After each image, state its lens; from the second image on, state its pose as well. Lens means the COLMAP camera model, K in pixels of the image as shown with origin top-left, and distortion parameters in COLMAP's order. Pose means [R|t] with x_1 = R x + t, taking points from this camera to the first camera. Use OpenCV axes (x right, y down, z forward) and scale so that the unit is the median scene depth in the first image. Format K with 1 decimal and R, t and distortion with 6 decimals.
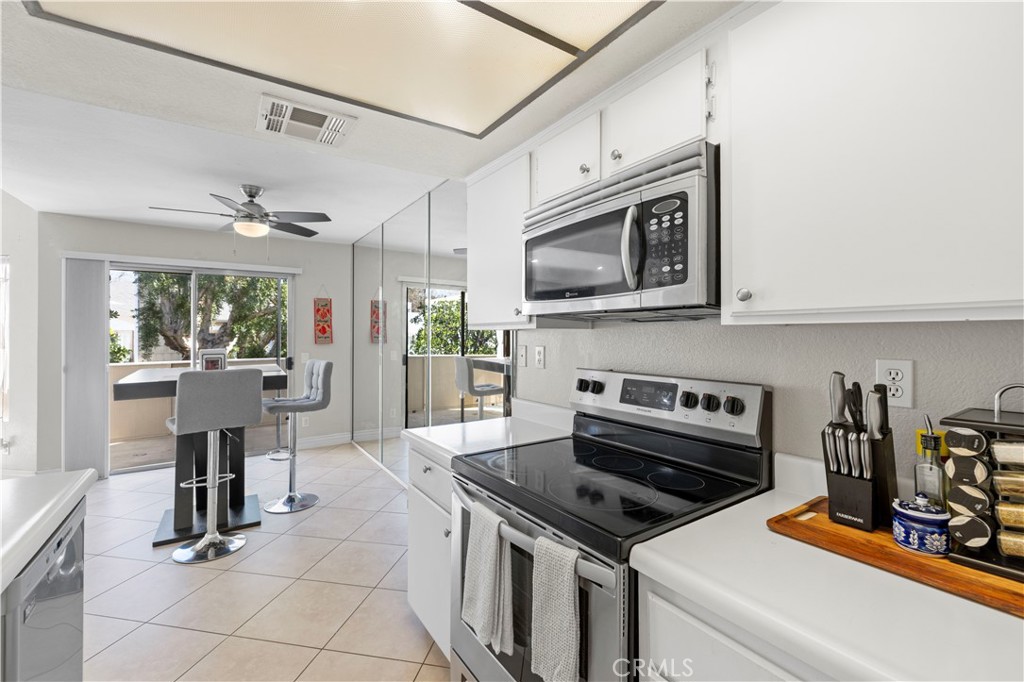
lens RADIAL K [[438.0, 0, 515.4], [0, 438.0, 331.0], [0, 0, 1]] dist [0.003941, -0.001388]
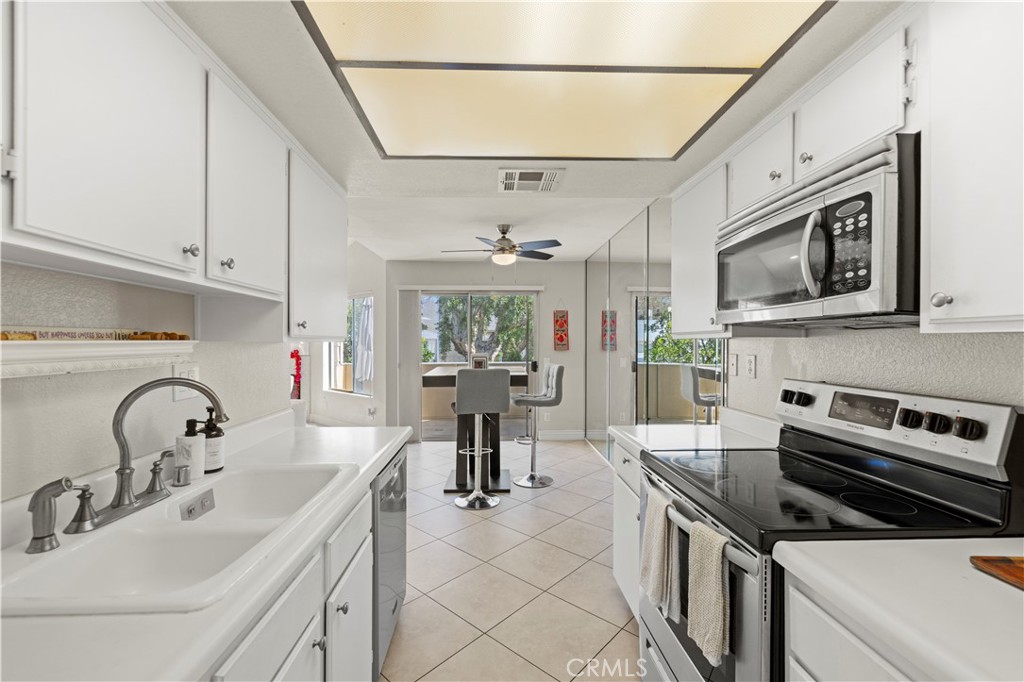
lens RADIAL K [[438.0, 0, 511.0], [0, 438.0, 342.0], [0, 0, 1]] dist [0.003941, -0.001388]
pose [[0.852765, 0.001799, -0.522292, 0.138551], [0.002273, 0.999972, 0.007155, -0.002679], [0.522290, -0.007289, 0.852737, -0.127768]]
